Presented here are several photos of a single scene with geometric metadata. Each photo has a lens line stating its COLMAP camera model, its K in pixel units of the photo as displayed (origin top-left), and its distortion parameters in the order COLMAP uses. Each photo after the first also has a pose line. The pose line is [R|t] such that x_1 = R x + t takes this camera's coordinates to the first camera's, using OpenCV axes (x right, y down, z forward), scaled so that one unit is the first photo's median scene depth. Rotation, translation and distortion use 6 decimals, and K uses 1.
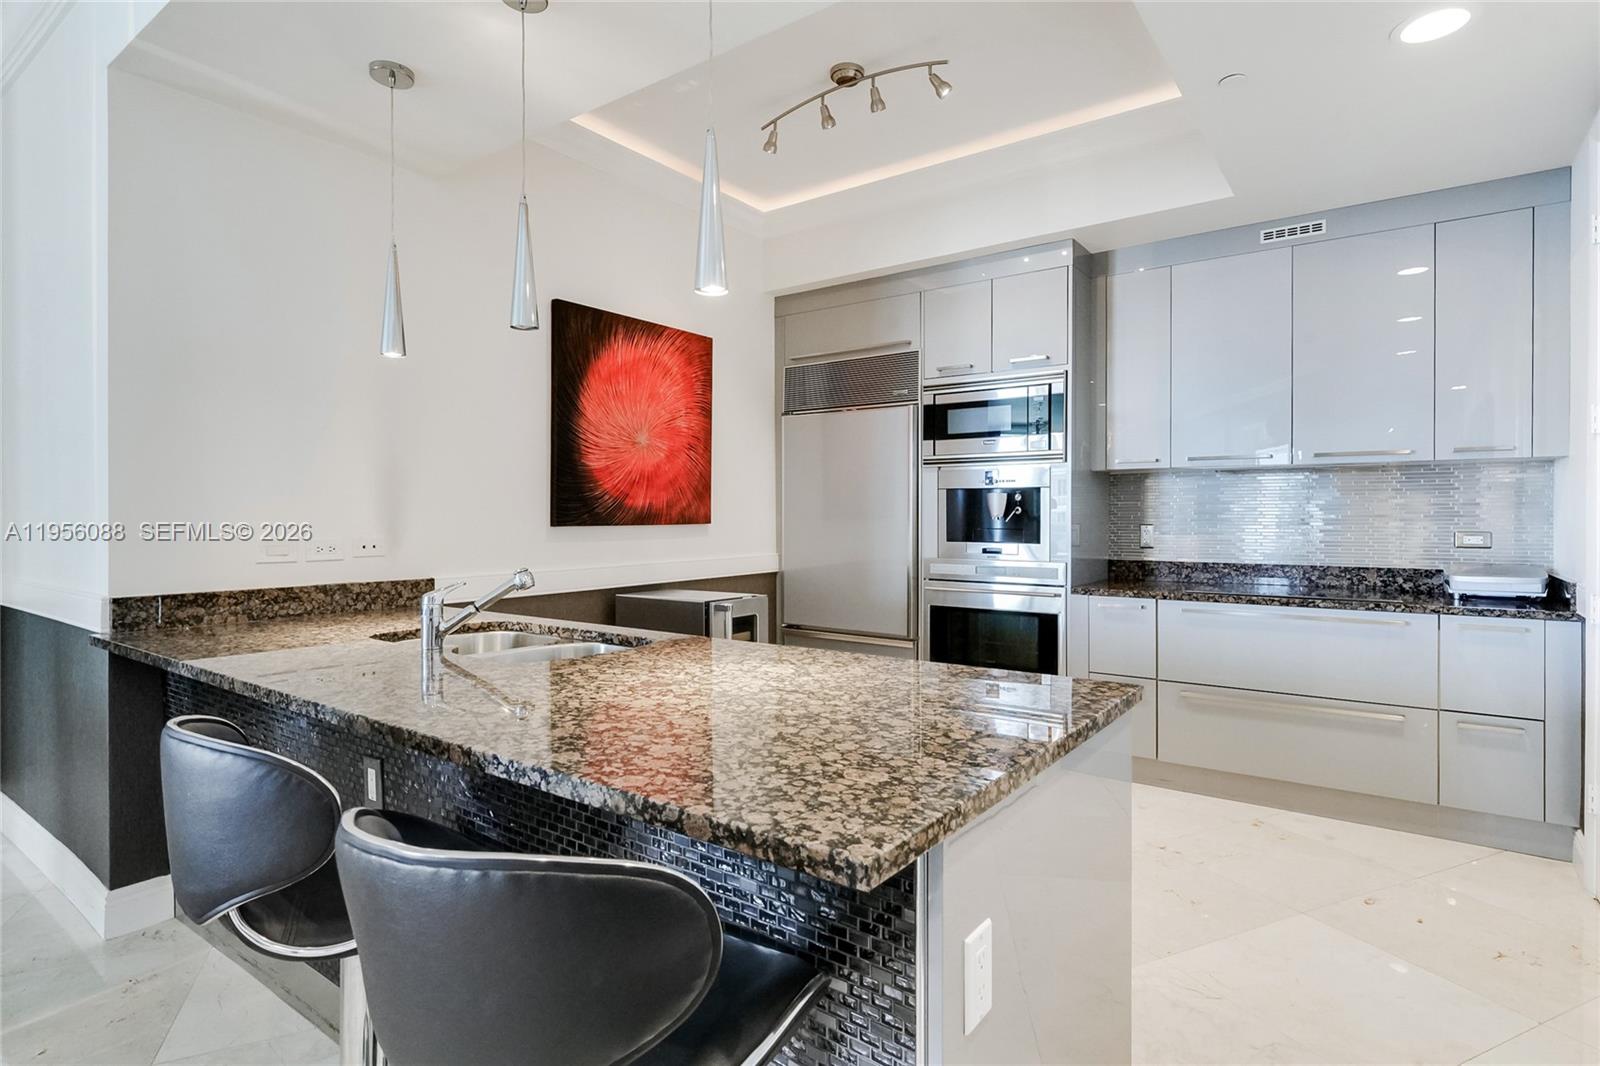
lens RADIAL K [[852.7, 0, 802.1], [0, 852.7, 522.1], [0, 0, 1]] dist [-0.003407, -0.001763]
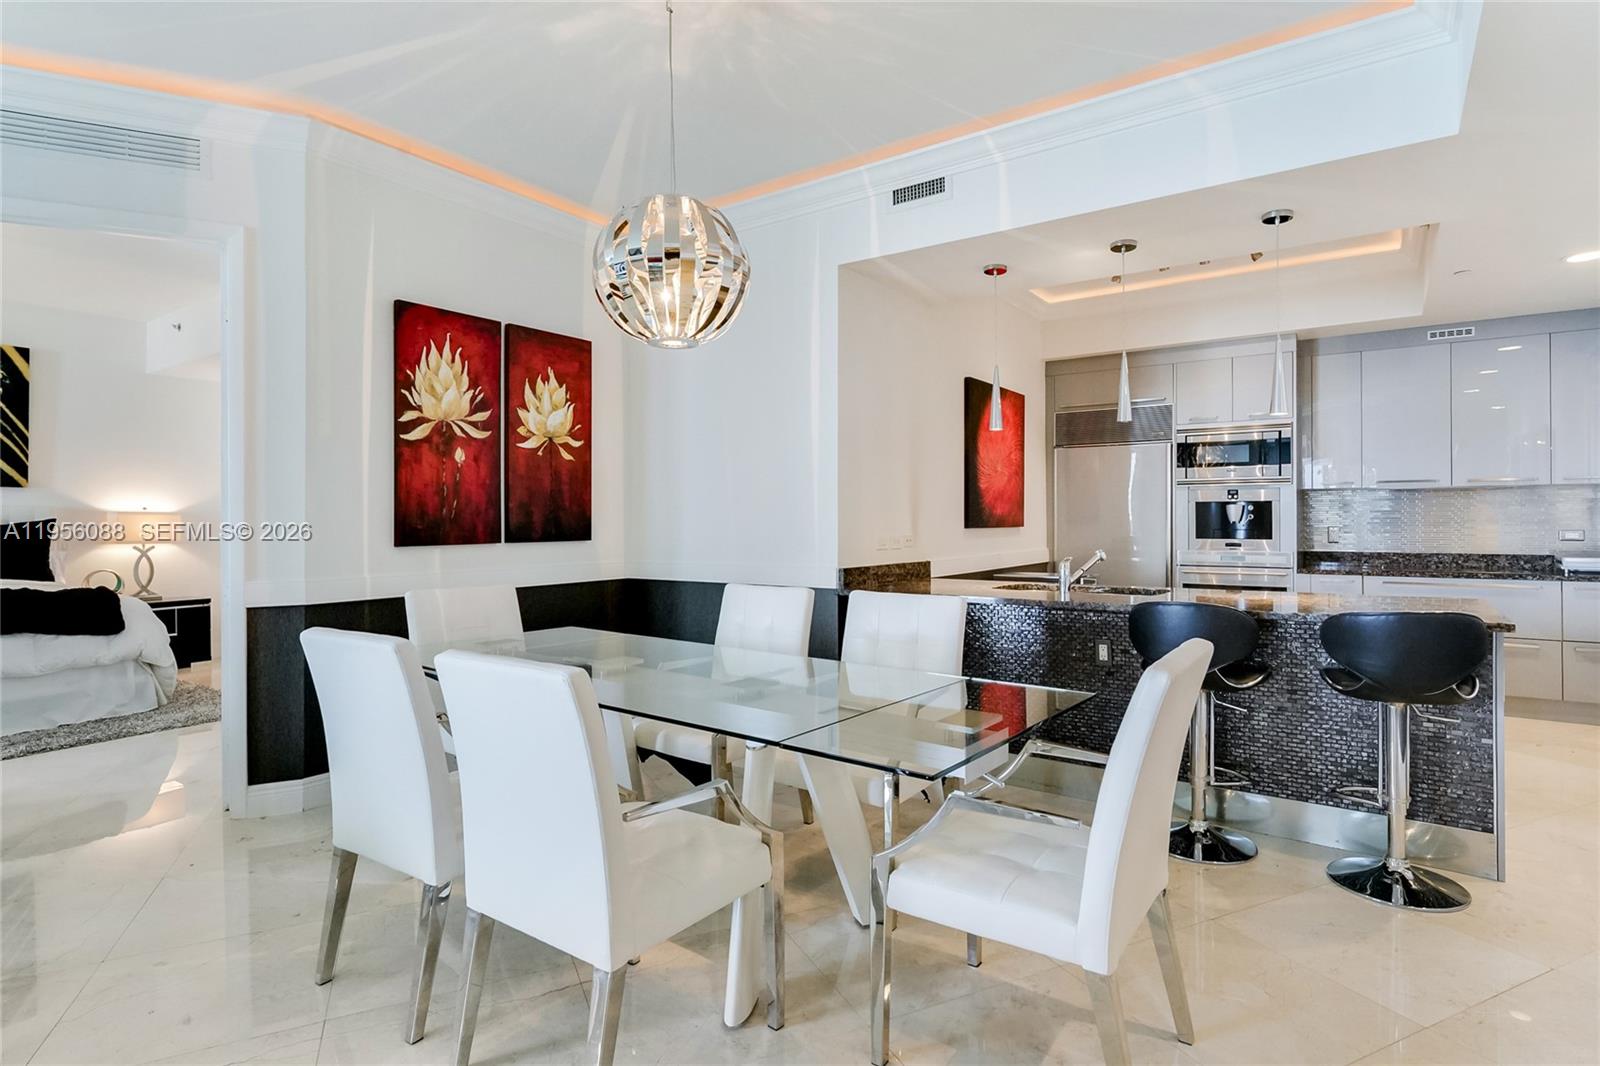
lens RADIAL K [[852.7, 0, 802.5], [0, 852.7, 526.2], [0, 0, 1]] dist [-0.003407, -0.001763]
pose [[0.999892, -0.001385, 0.014612, -0.545061], [0.001387, 0.999999, -0.000095, 0.001334], [-0.014612, 0.000115, 0.999893, -0.452348]]
